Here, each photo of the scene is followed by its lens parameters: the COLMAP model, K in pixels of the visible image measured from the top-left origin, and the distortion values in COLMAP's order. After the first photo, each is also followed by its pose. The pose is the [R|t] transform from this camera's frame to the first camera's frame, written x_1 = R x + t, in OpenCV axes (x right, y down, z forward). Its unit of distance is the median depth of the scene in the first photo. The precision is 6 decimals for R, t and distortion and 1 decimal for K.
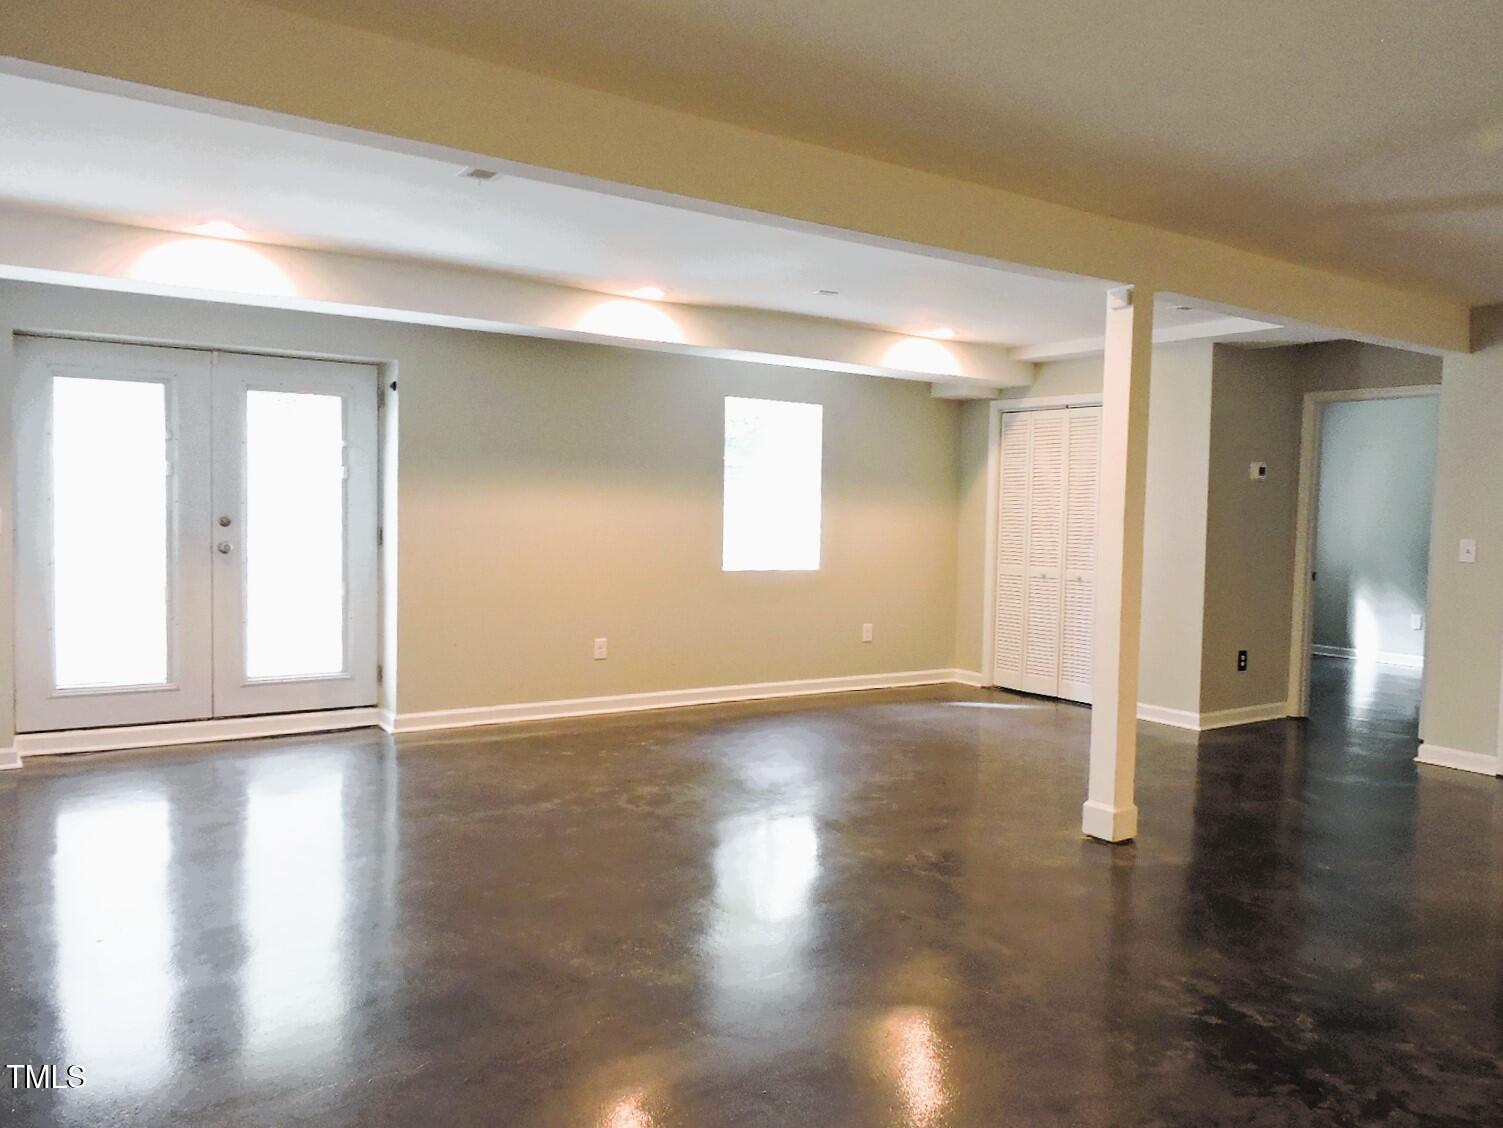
lens RADIAL K [[1107.8, 0, 751.5], [0, 1107.8, 564.0], [0, 0, 1]] dist [0.008153, 0.003503]
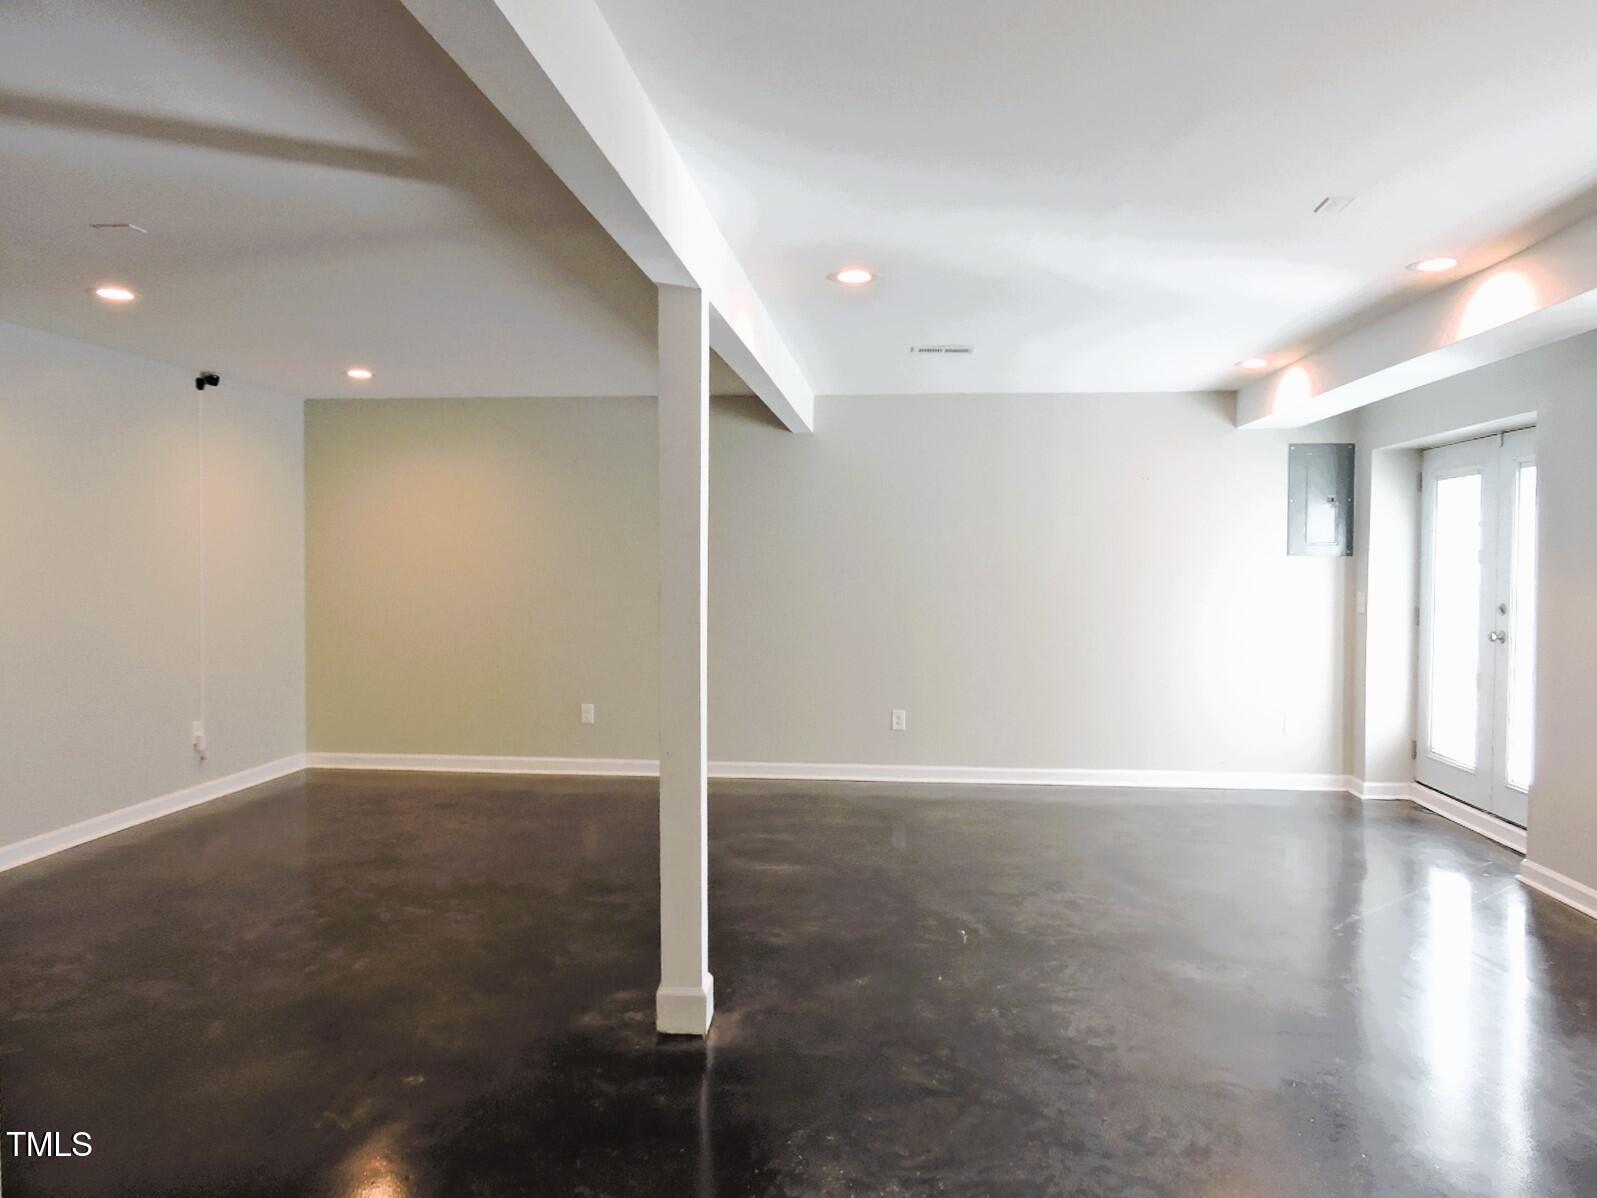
lens RADIAL K [[1124.1, 0, 799.0], [0, 1124.1, 592.7], [0, 0, 1]] dist [-0.021886, -0.000287]
pose [[-0.613595, -0.002548, -0.789617, 0.938097], [-0.062443, 0.997020, 0.045305, -0.084627], [0.787148, 0.077105, -0.611925, 1.621309]]
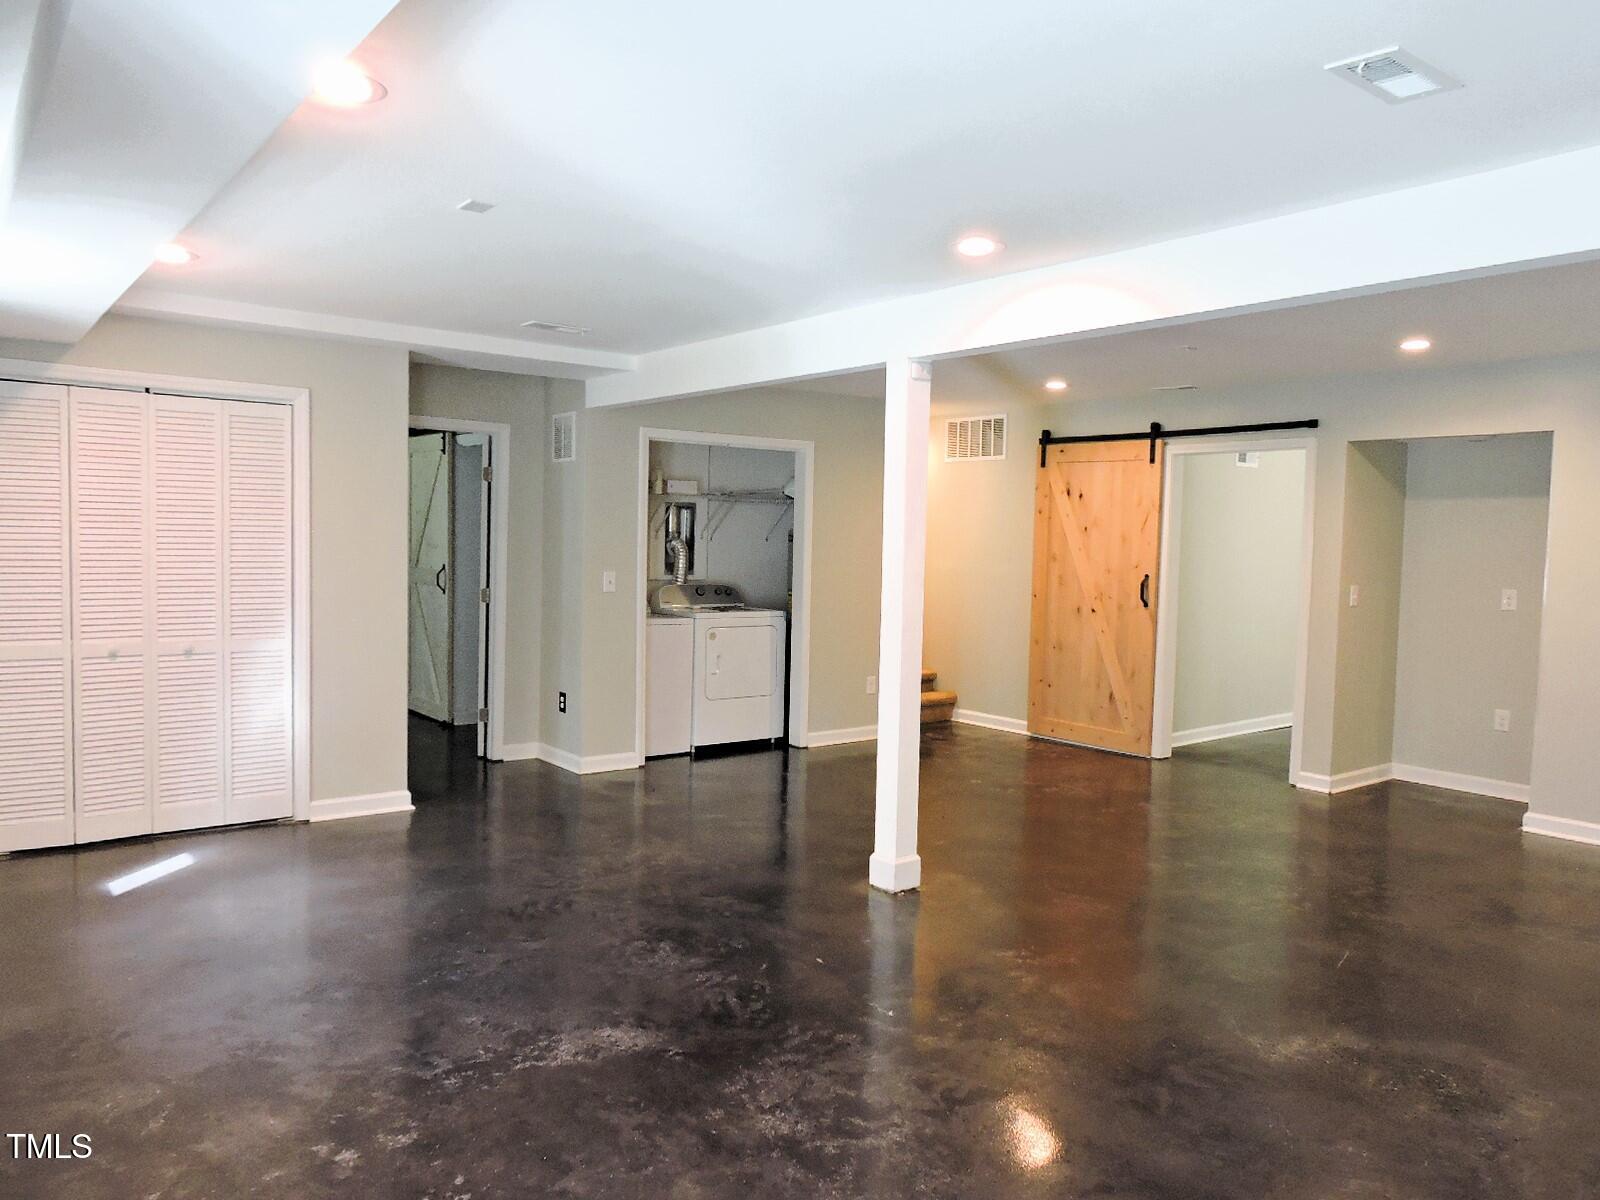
lens RADIAL K [[1112.4, 0, 808.2], [0, 1112.4, 601.4], [0, 0, 1]] dist [-0.006945, -0.003285]
pose [[-0.104621, -0.084581, 0.990909, -0.751133], [0.030222, 0.995646, 0.088176, -0.119352], [-0.994053, 0.039173, -0.101609, 1.270502]]
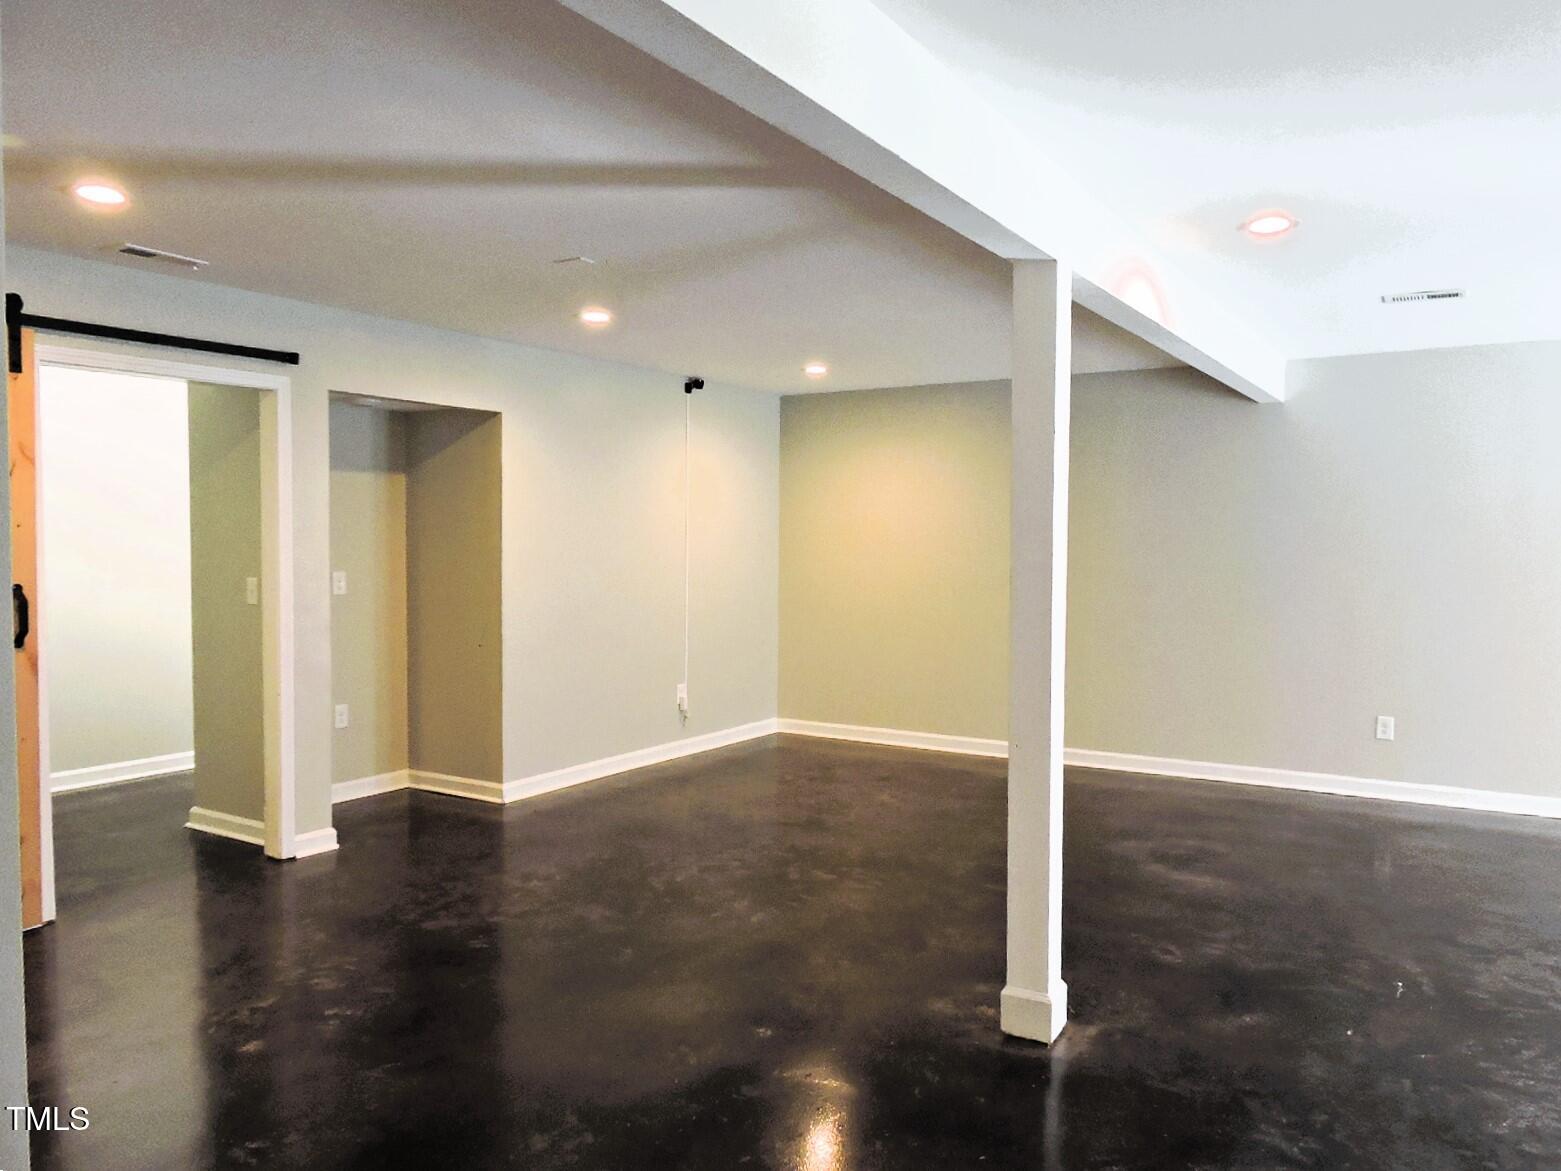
lens RADIAL K [[1121.4, 0, 780.5], [0, 1121.4, 585.5], [0, 0, 1]] dist [-0.023234, -0.002146]
pose [[-0.905998, -0.007858, -0.423209, 0.839066], [-0.047391, 0.995424, 0.082973, -0.094922], [0.420620, 0.095230, -0.902225, 1.681768]]
